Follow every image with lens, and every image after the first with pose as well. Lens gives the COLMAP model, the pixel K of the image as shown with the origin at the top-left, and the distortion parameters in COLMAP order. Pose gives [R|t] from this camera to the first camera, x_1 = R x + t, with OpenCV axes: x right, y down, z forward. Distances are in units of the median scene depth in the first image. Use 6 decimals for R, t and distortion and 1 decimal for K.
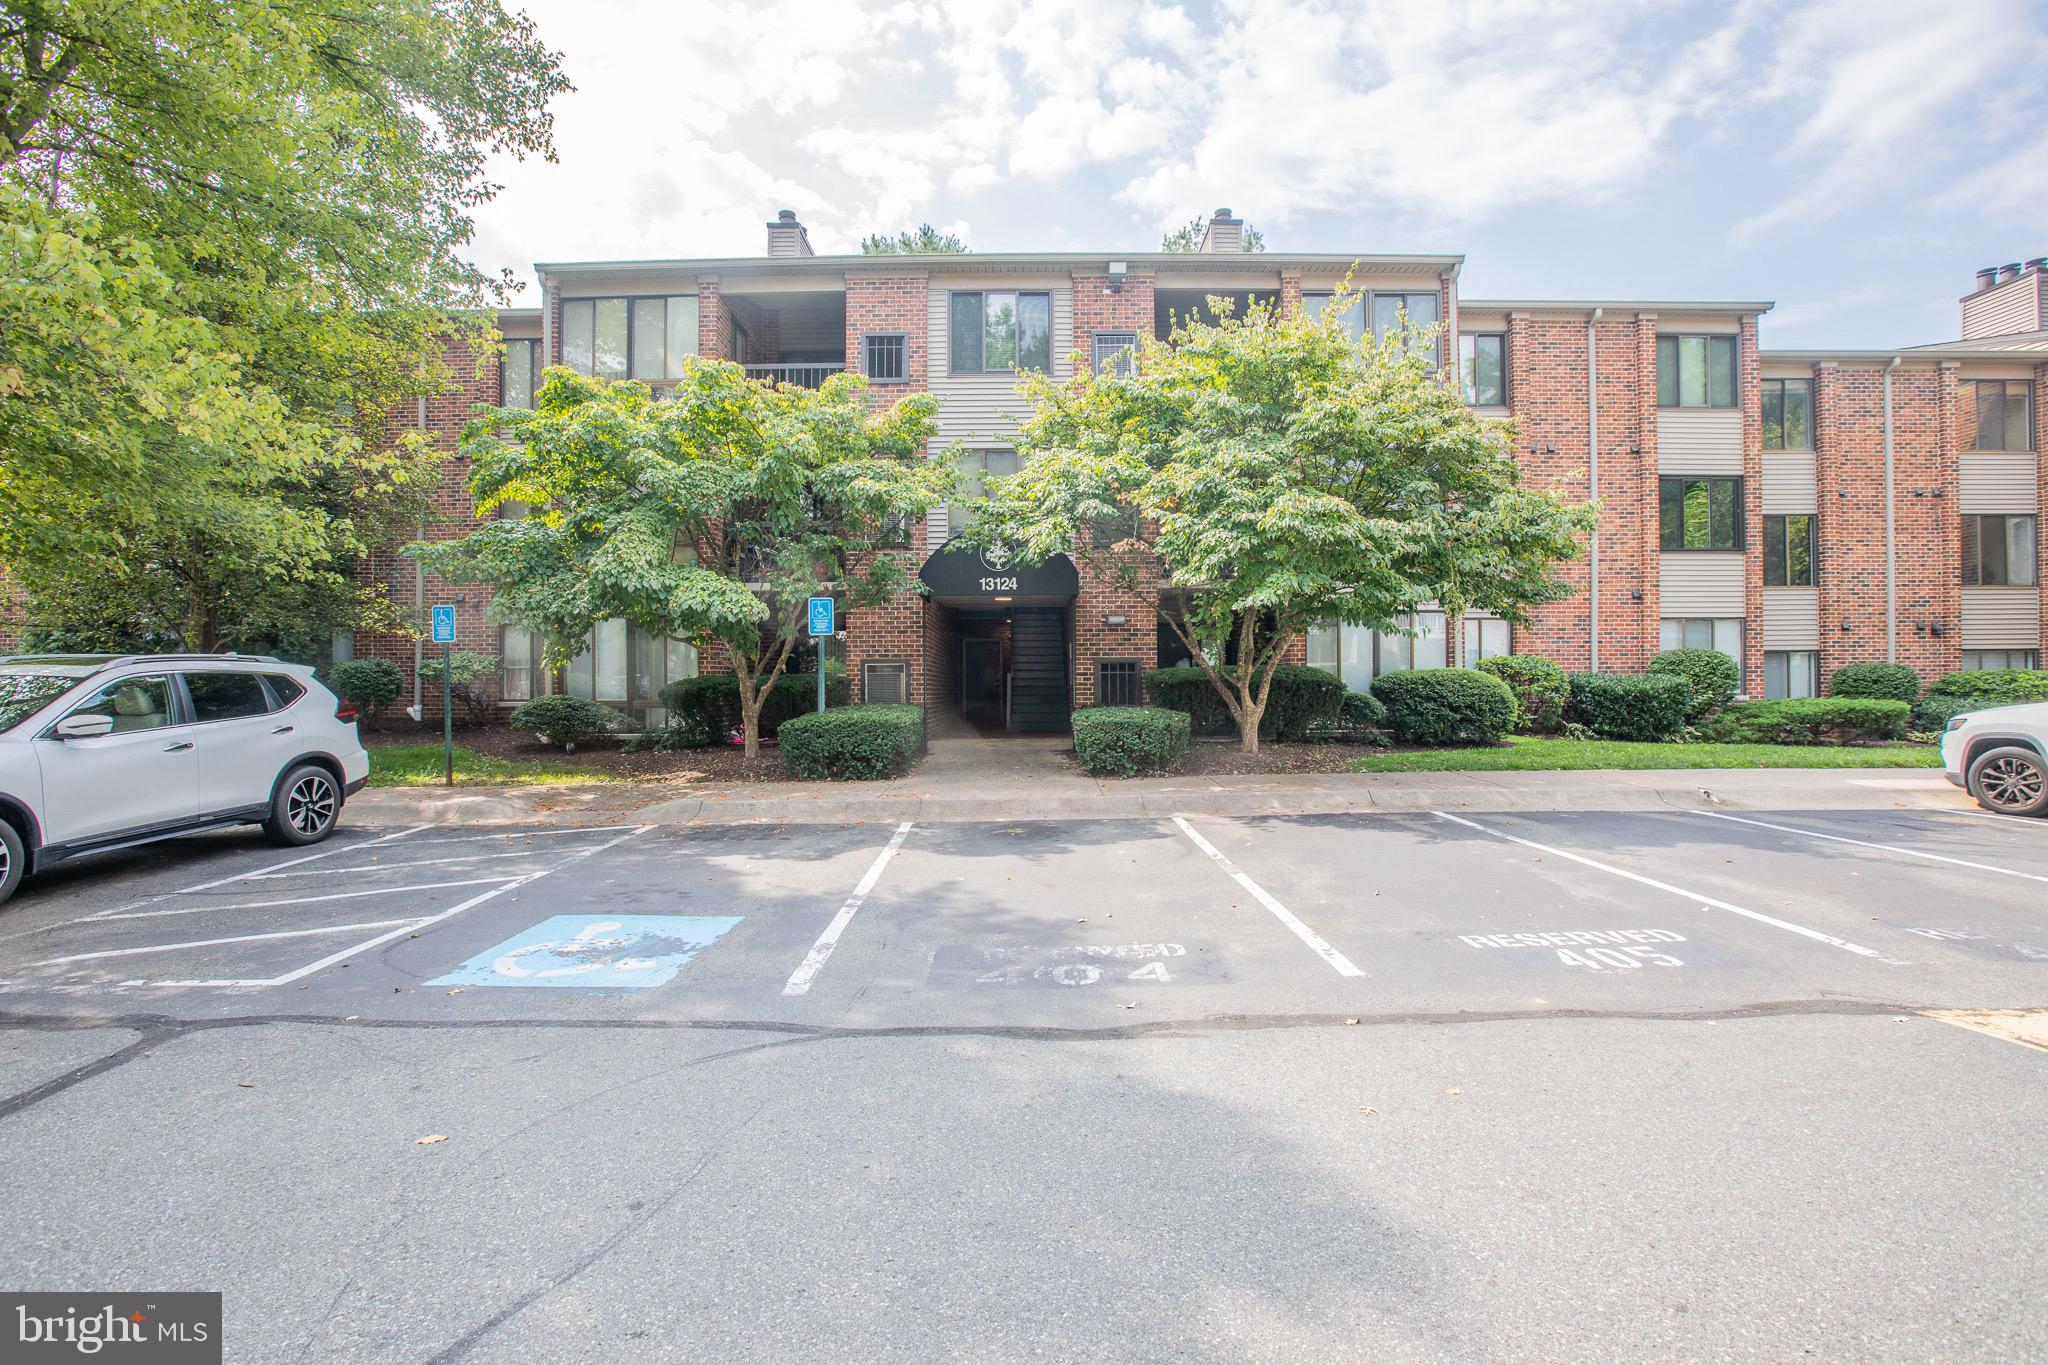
lens RADIAL K [[935.5, 0, 1024.0], [0, 935.5, 682.5], [0, 0, 1]] dist [-0.046622, 0.018974]
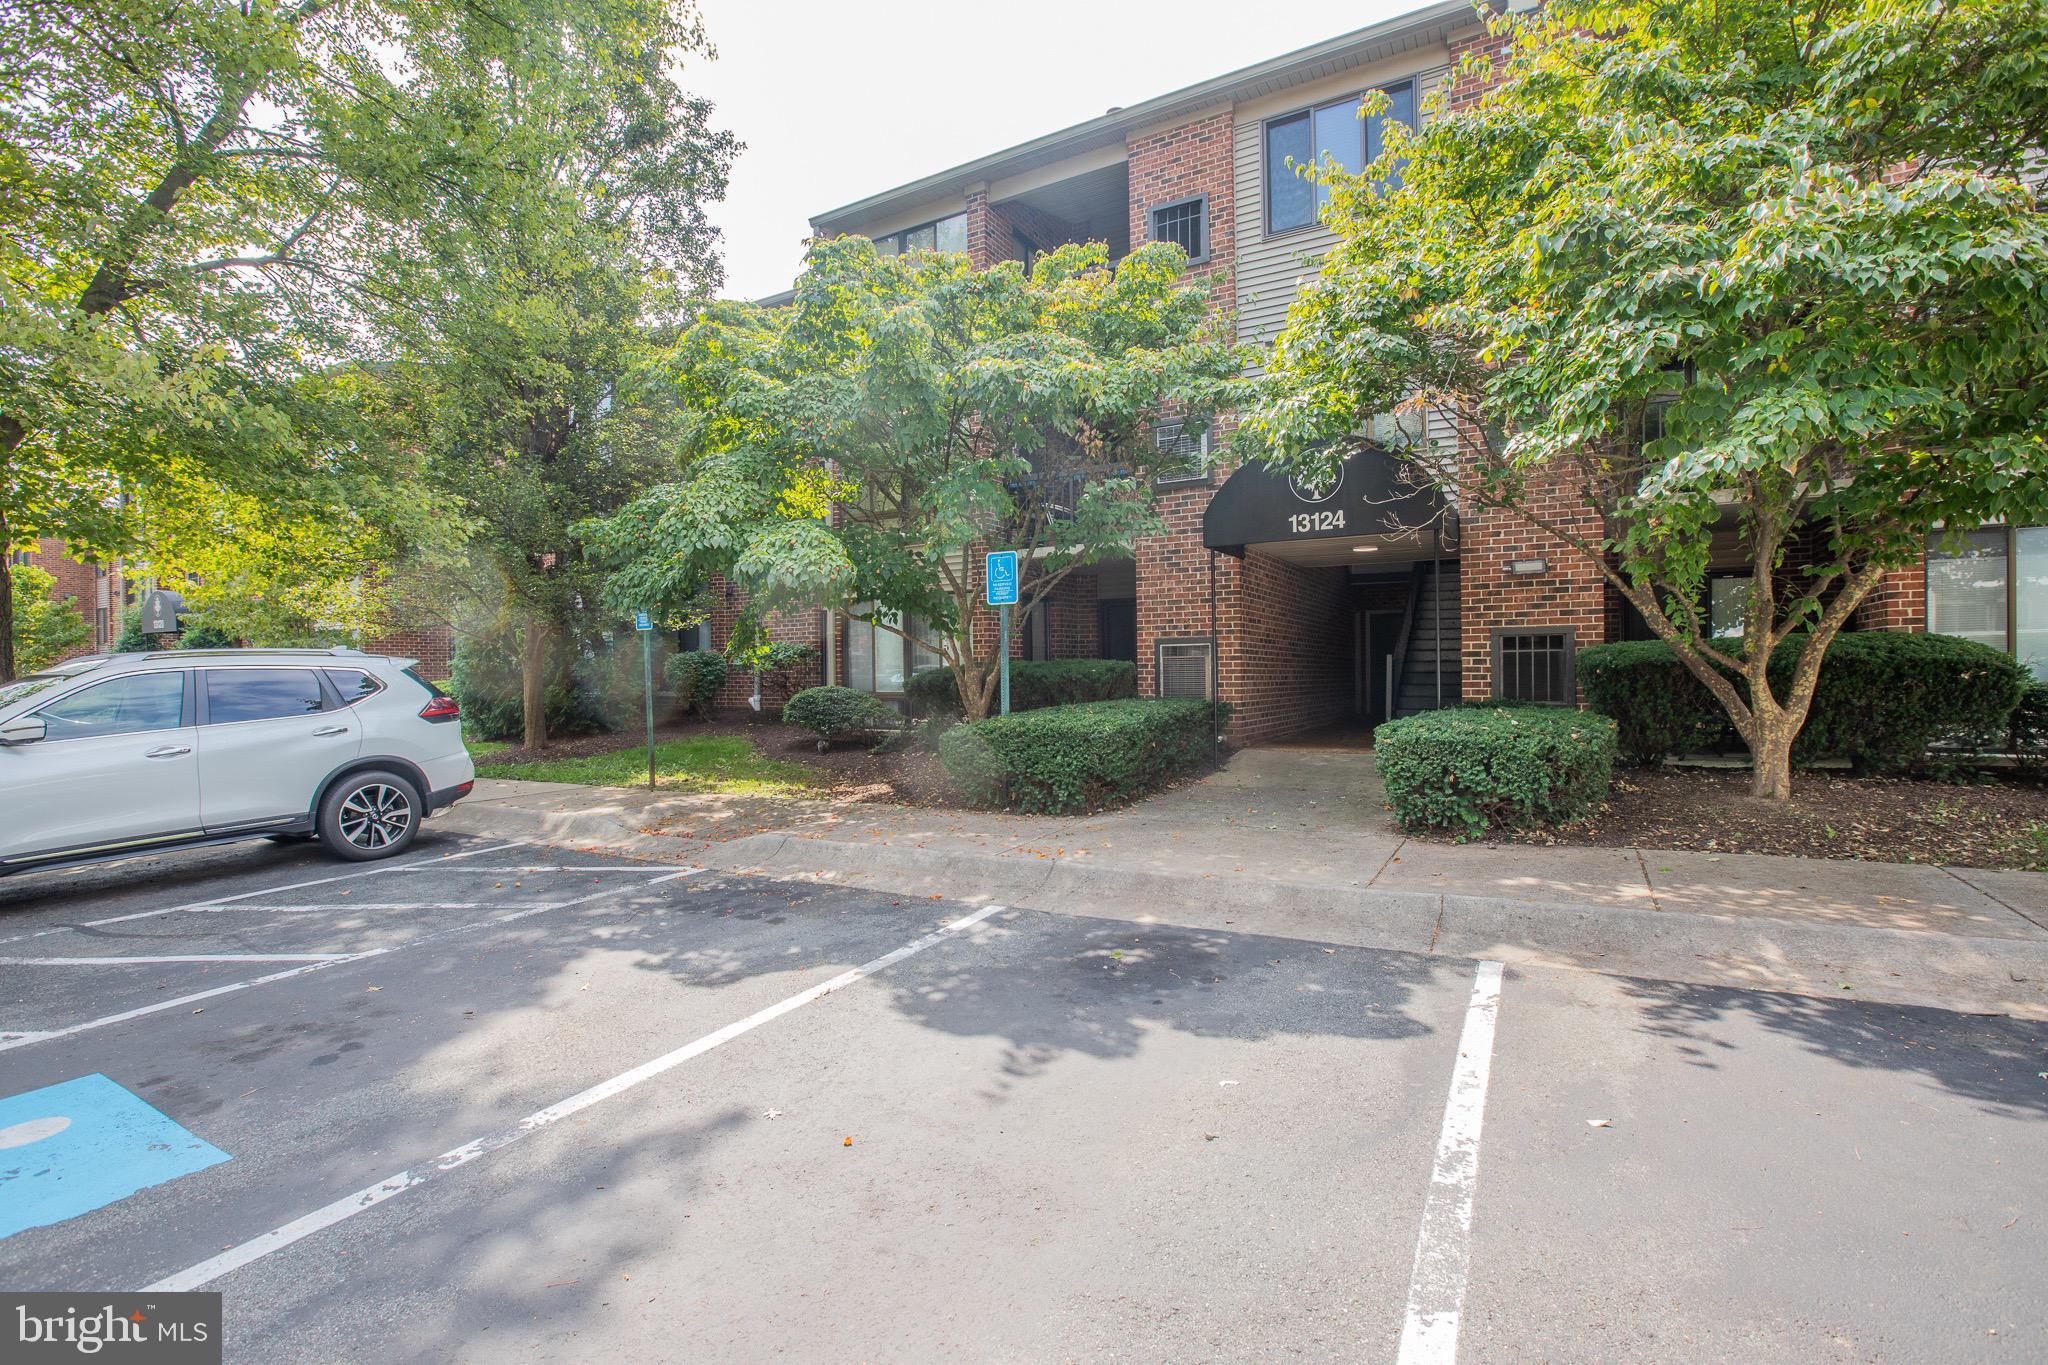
lens RADIAL K [[935.5, 0, 1024.0], [0, 935.5, 682.5], [0, 0, 1]] dist [-0.046622, 0.018974]
pose [[0.870332, -0.000993, -0.492465, 0.129724], [0.009075, 0.999861, 0.014022, -0.001347], [0.492382, -0.016673, 0.870220, 0.342729]]
